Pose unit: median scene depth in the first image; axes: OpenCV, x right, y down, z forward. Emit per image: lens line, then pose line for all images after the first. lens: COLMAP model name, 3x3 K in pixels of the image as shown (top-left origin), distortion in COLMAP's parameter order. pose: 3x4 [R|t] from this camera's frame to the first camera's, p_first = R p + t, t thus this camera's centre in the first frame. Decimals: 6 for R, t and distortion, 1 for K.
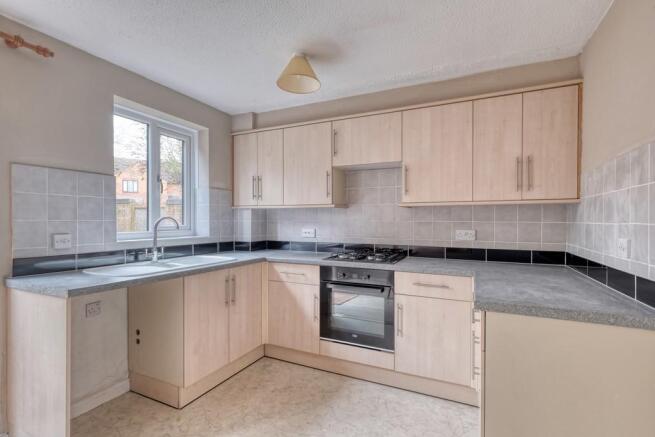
lens RADIAL K [[301.5, 0, 327.5], [0, 301.5, 218.5], [0, 0, 1]] dist [0.000633, -0.000306]
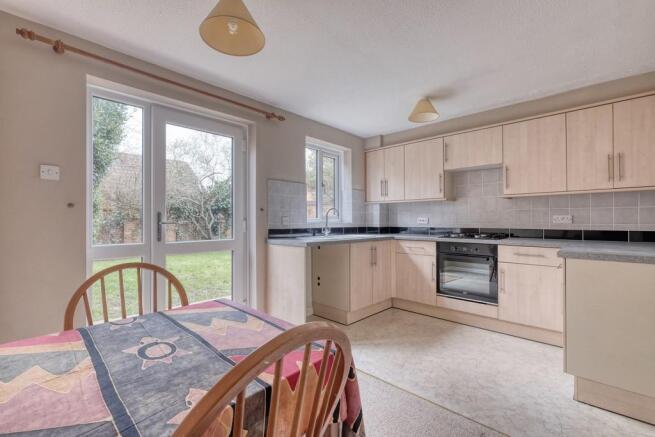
lens RADIAL K [[281.6, 0, 323.2], [0, 281.6, 217.6], [0, 0, 1]] dist [-0.002433, -0.000573]
pose [[0.947694, -0.006858, -0.319106, -0.103883], [0.004910, 0.999964, -0.006910, 0.051162], [0.319142, 0.004981, 0.947694, -0.403056]]
